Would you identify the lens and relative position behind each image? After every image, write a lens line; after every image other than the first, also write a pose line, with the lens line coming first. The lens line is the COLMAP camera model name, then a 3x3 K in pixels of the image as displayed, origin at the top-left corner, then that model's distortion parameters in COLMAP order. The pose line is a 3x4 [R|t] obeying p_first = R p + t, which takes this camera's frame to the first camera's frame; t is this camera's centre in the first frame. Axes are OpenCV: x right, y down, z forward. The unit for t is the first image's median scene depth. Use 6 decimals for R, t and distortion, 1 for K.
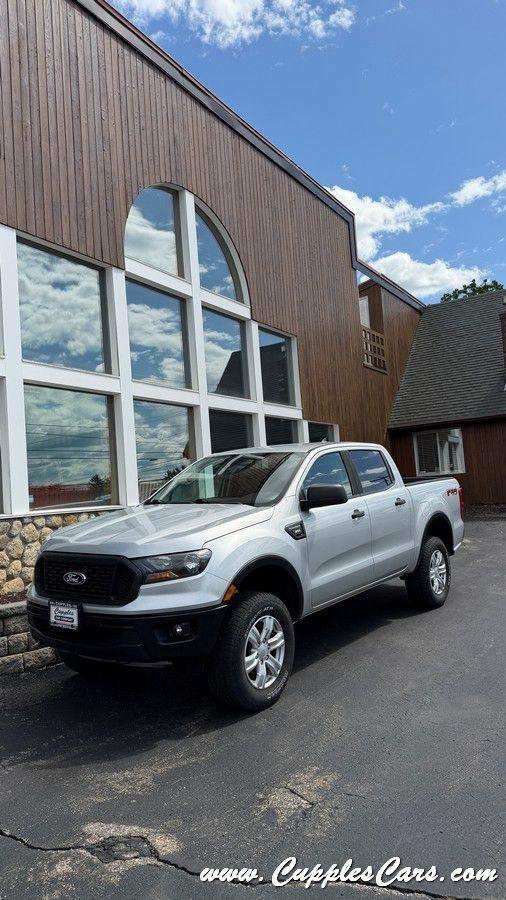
lens RADIAL K [[628.5, 0, 253.0], [0, 628.5, 450.0], [0, 0, 1]] dist [0.061028, -0.003204]
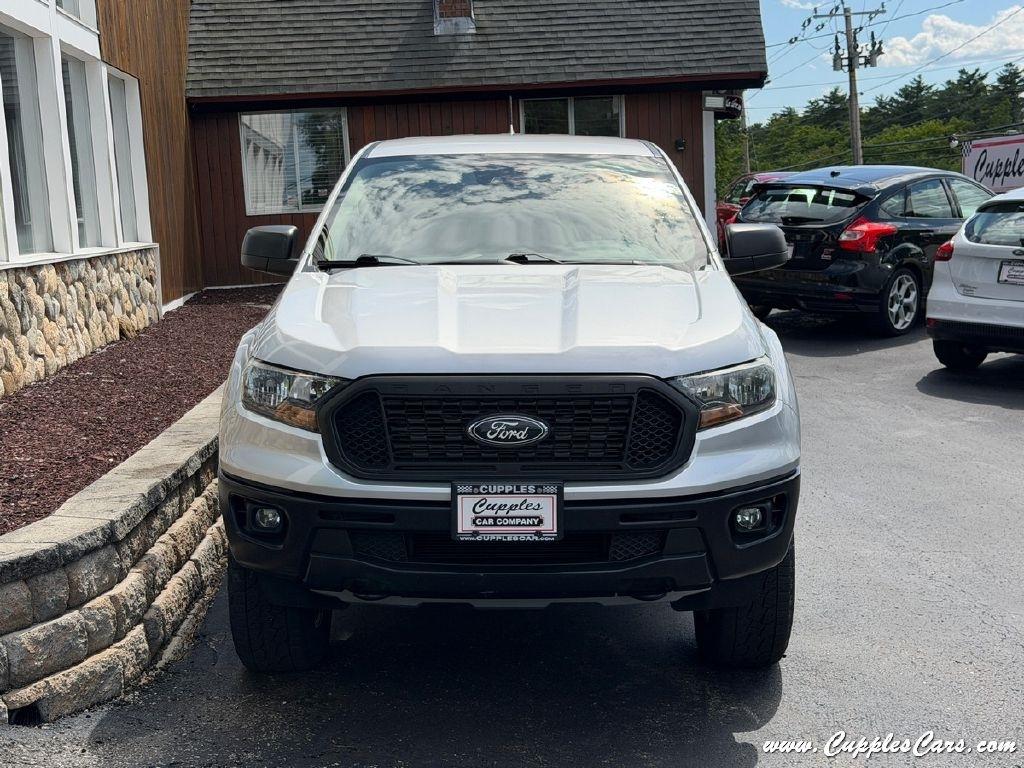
lens RADIAL K [[1483.8, 0, 497.8], [0, 1483.8, 385.1], [0, 0, 1]] dist [0.222580, -0.665023]
pose [[0.805450, -0.042188, 0.591160, -0.801389], [-0.048856, 0.989342, 0.137170, 0.029179], [-0.590646, -0.139366, 0.794804, 0.179156]]
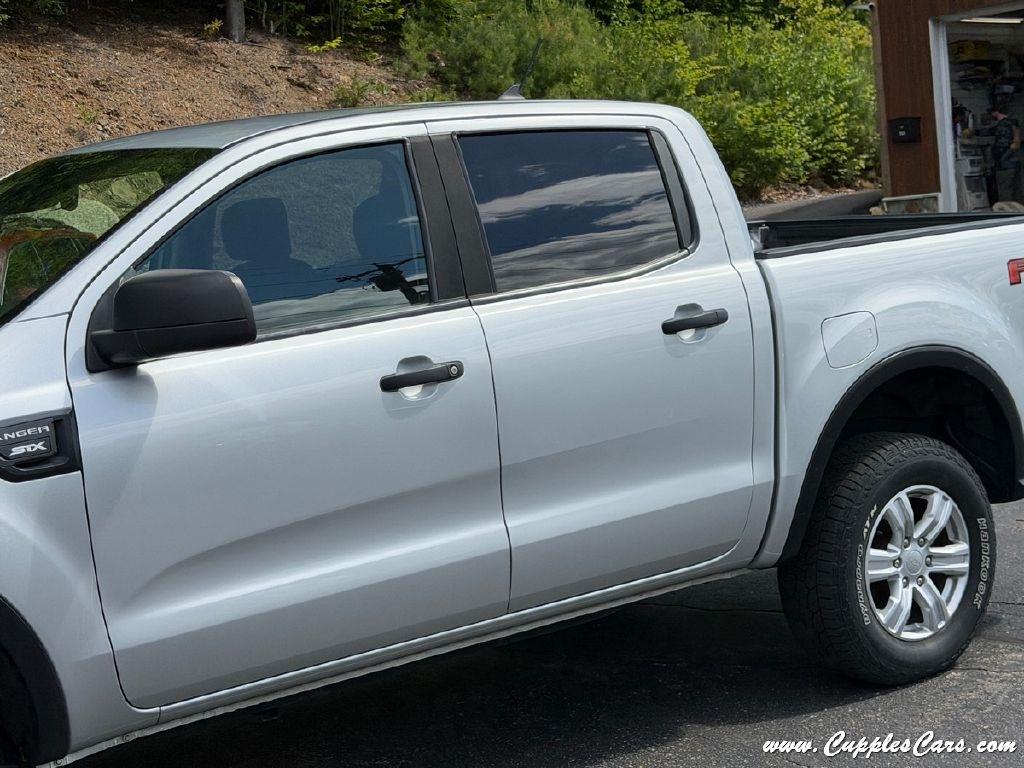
lens RADIAL K [[1756.6, 0, 512.0], [0, 1756.6, 384.0], [0, 0, 1]] dist [0.137501, -0.108429]
pose [[0.960858, 0.020335, -0.276294, 0.498702], [0.023767, 0.987576, 0.155337, -0.014180], [0.276020, -0.155824, 0.948437, 0.338454]]
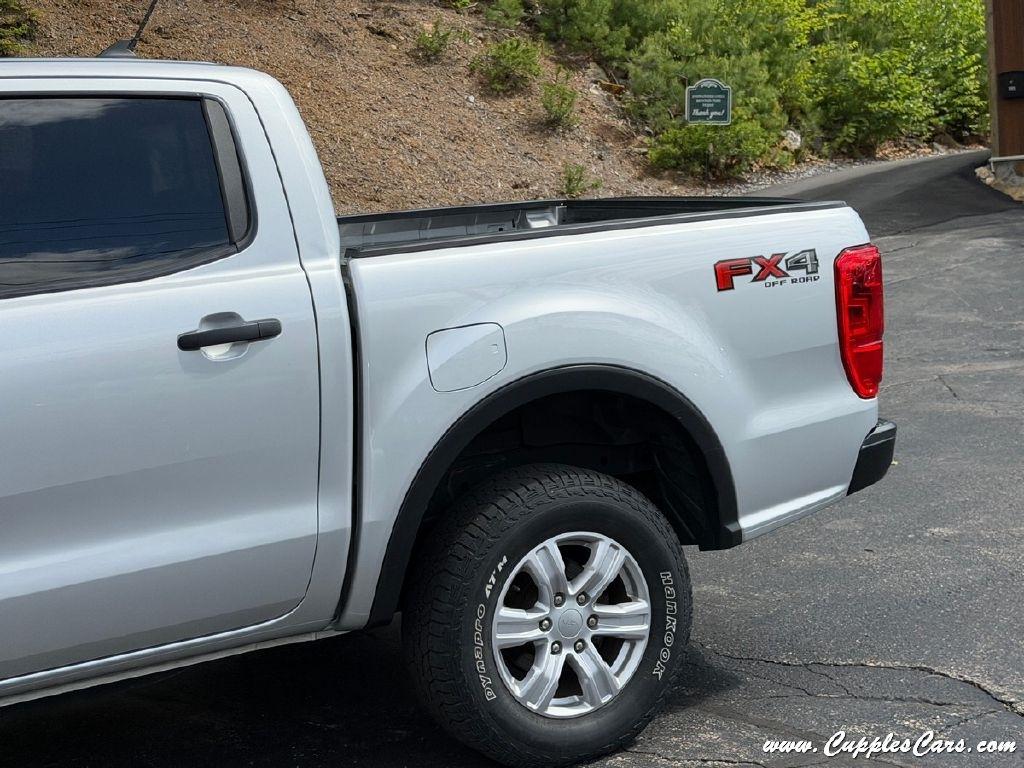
lens RADIAL K [[1756.6, 0, 512.0], [0, 1756.6, 384.0], [0, 0, 1]] dist [0.137501, -0.108429]
pose [[0.923353, 0.054633, -0.380045, 0.762911], [0.016508, 0.983261, 0.181455, -0.015237], [0.383597, -0.173821, 0.906995, 0.634981]]
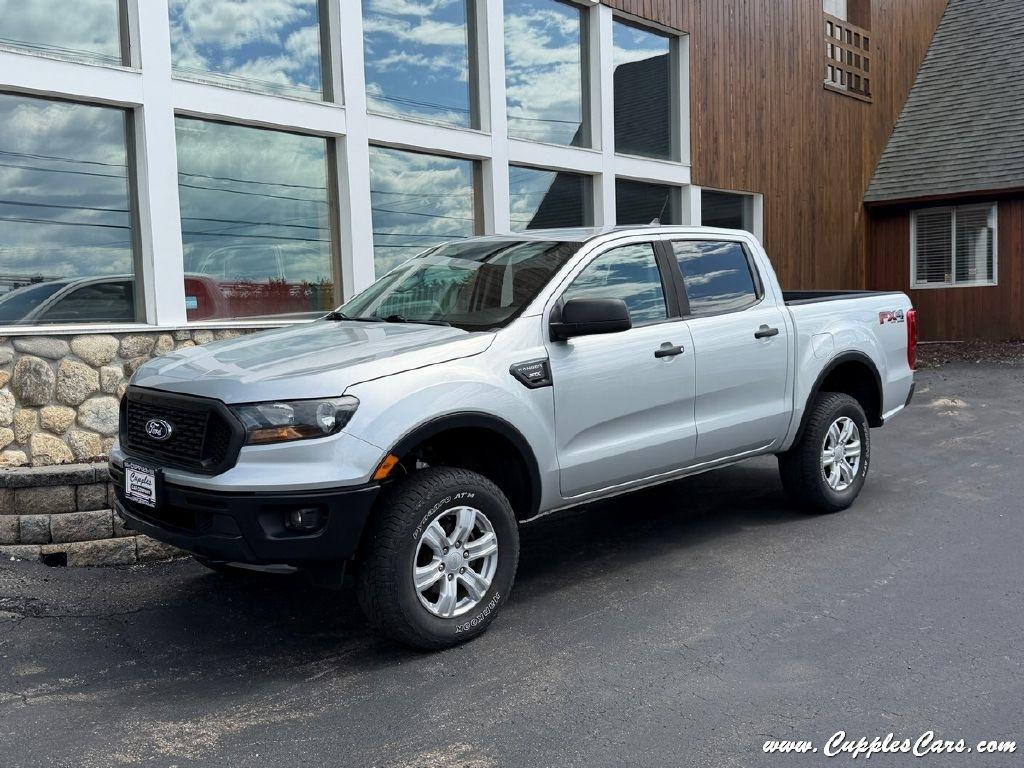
lens RADIAL K [[1014.5, 0, 512.0], [0, 1014.5, 384.0], [0, 0, 1]] dist [0.199953, -0.444996]
pose [[0.985740, 0.050206, -0.160611, 0.211479], [-0.026274, 0.988669, 0.147794, -0.005415], [0.166211, -0.141467, 0.975890, 0.044183]]
